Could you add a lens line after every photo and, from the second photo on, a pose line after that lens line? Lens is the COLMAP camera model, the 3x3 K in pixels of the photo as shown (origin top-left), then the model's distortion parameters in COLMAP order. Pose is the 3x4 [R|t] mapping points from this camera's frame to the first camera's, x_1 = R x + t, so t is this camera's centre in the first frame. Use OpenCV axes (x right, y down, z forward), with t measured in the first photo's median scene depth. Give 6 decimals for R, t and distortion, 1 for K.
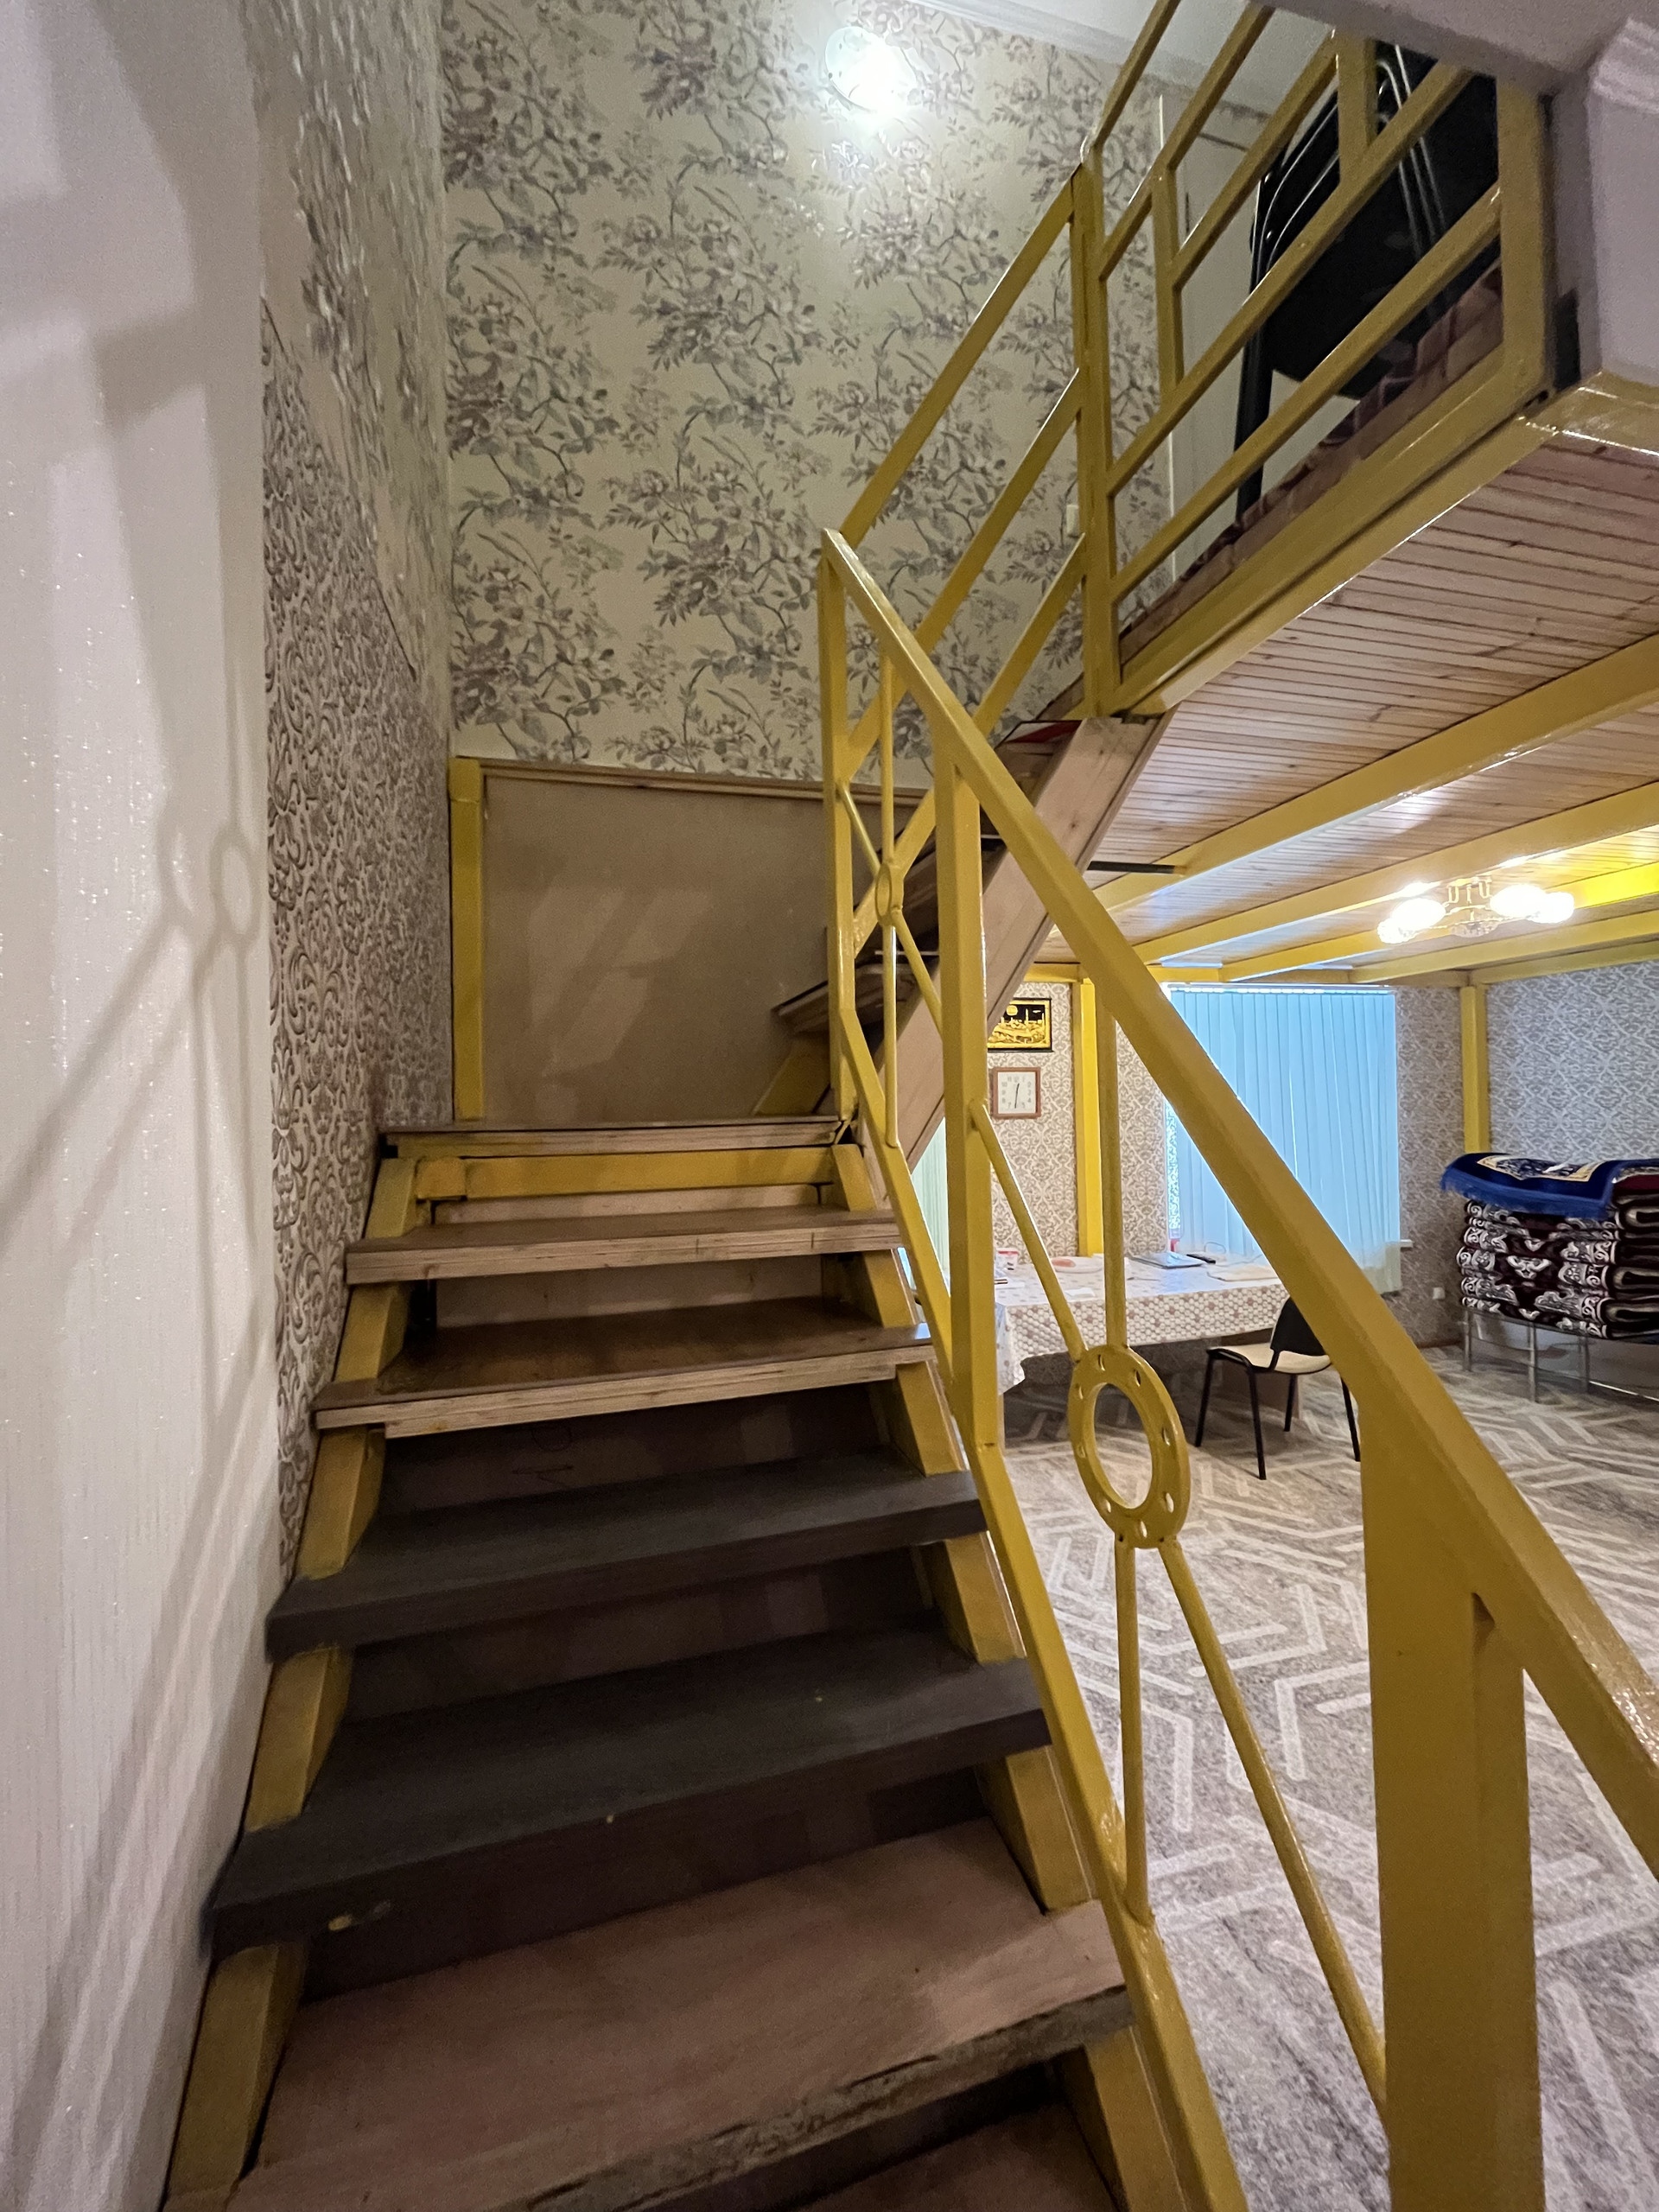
lens RADIAL K [[892.2, 0, 827.7], [0, 892.2, 1099.4], [0, 0, 1]] dist [-0.002793, 0.000250]
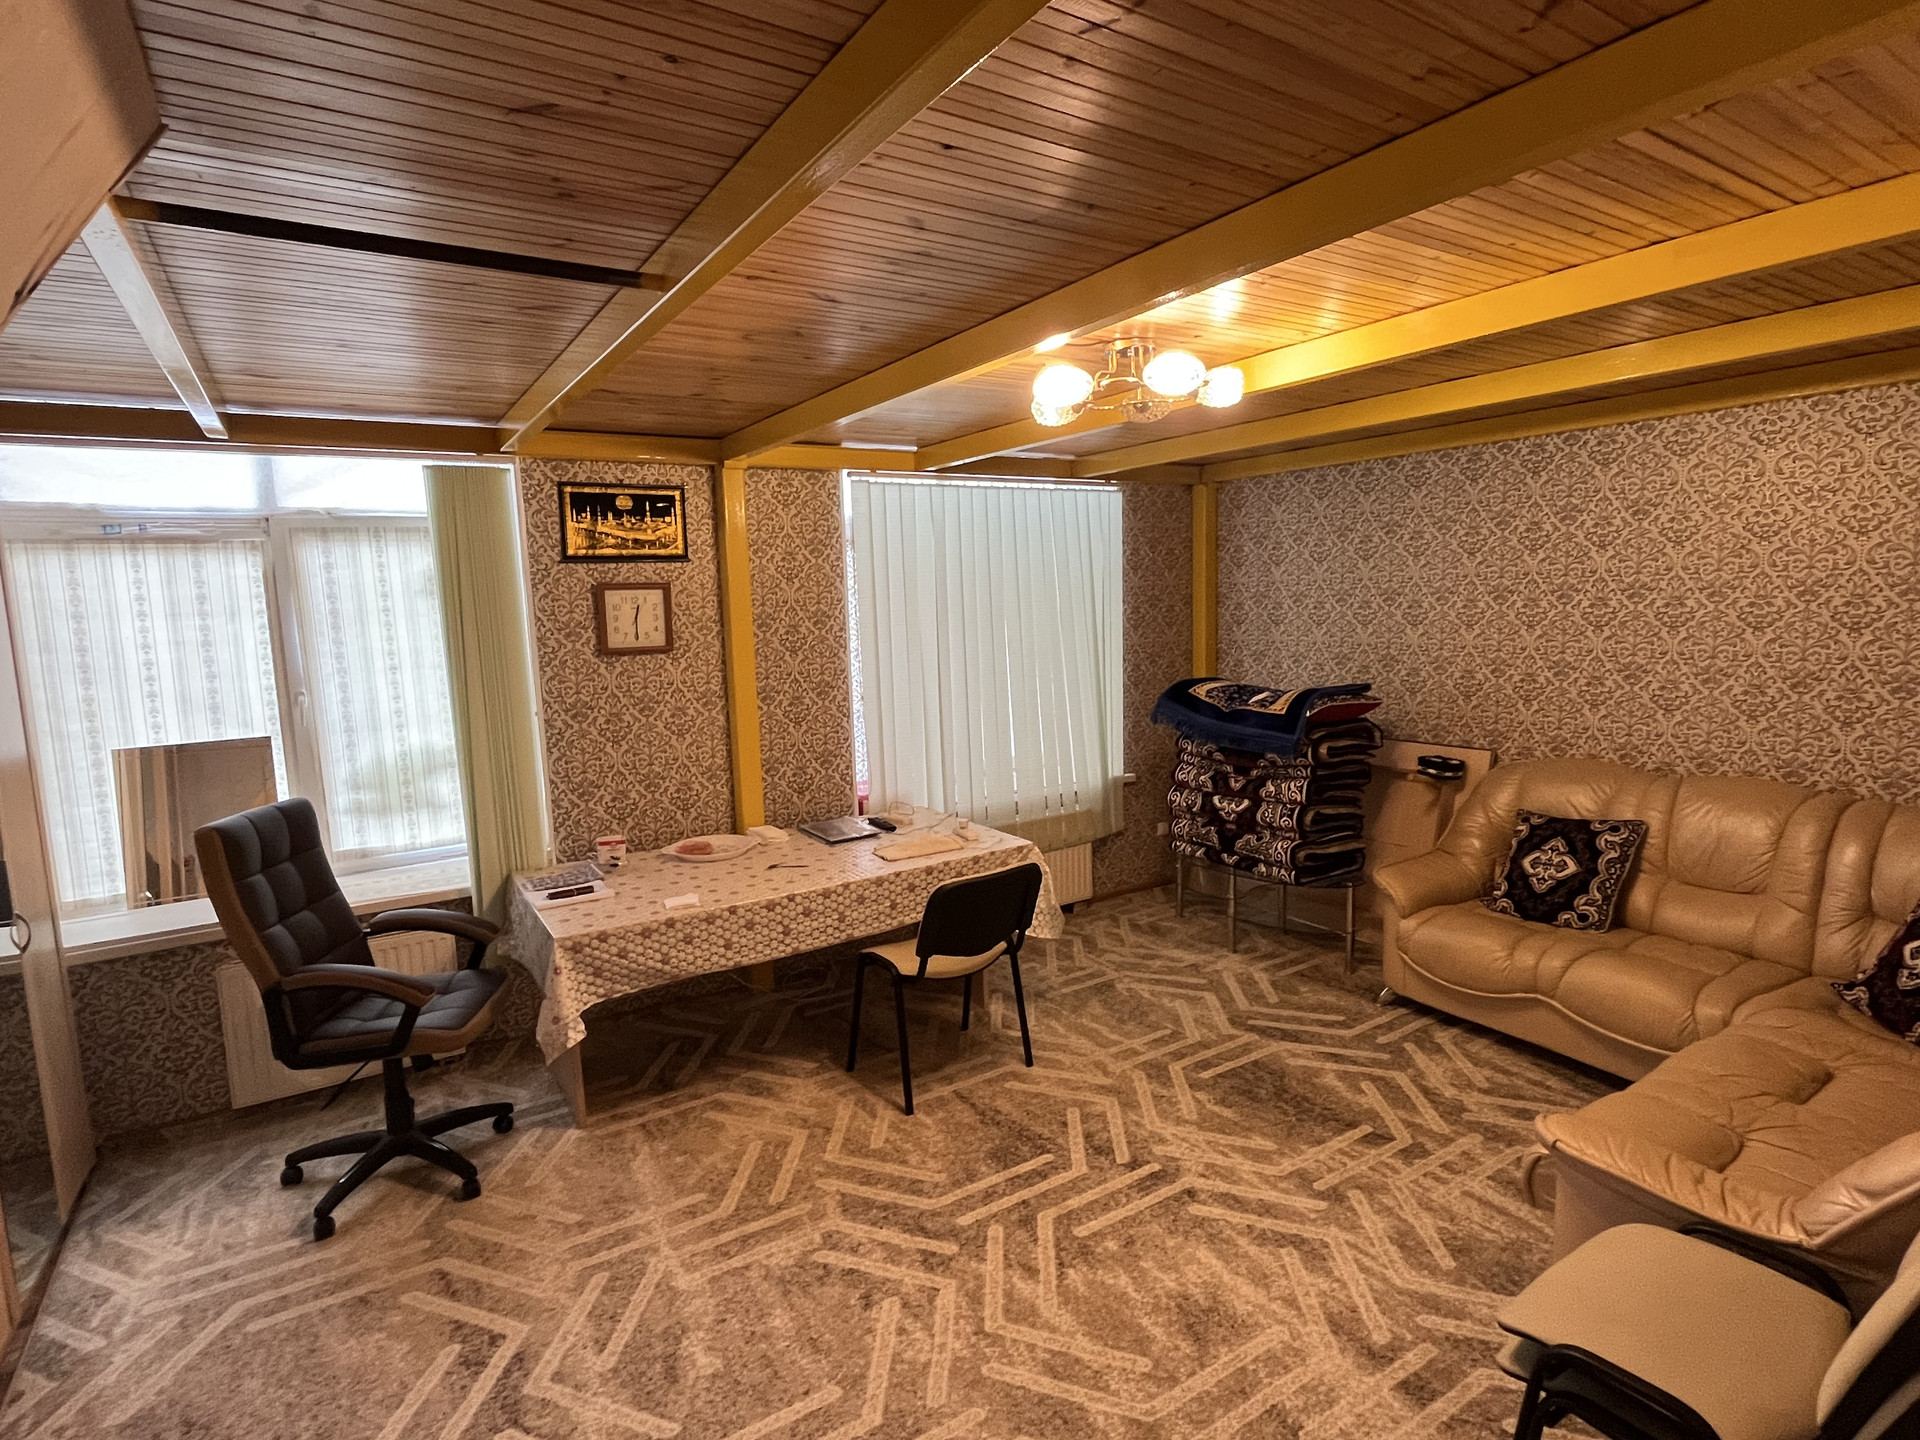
lens RADIAL K [[982.2, 0, 952.7], [0, 982.2, 720.0], [0, 0, 1]] dist [-0.001460, -0.001455]
pose [[0.950708, -0.047125, 0.306486, 0.239294], [0.007402, 0.991552, 0.129499, -0.031326], [-0.310000, -0.120847, 0.943025, 0.179255]]
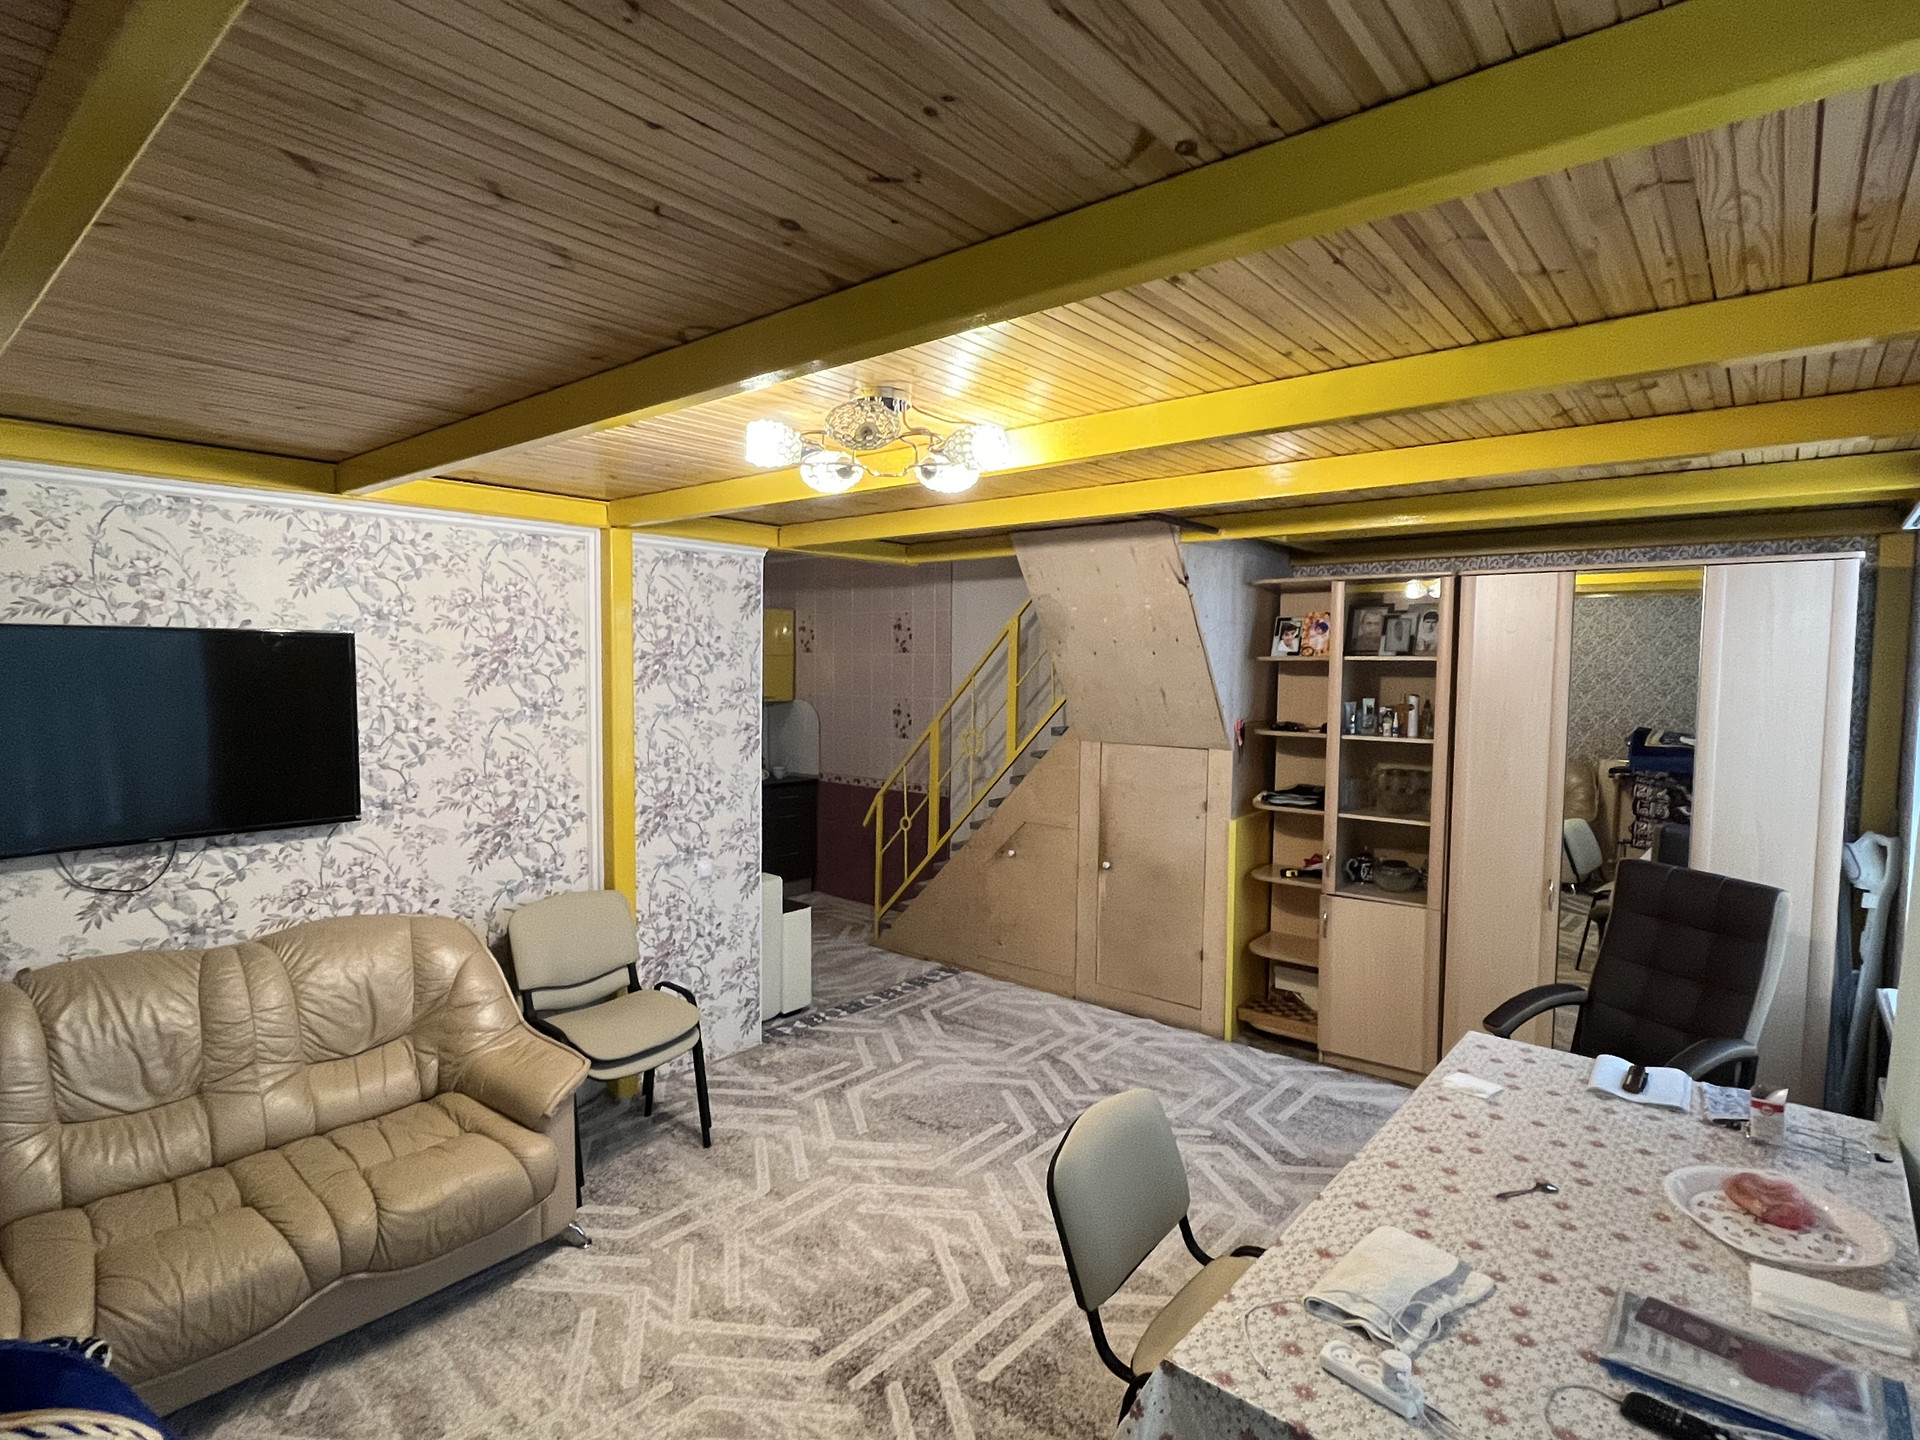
lens RADIAL K [[982.2, 0, 953.1], [0, 982.2, 717.4], [0, 0, 1]] dist [-0.001460, -0.001455]
pose [[-0.816732, 0.047889, -0.575026, 0.830286], [0.015390, 0.998003, 0.061255, -0.049163], [0.576812, 0.041179, -0.815838, 1.223647]]
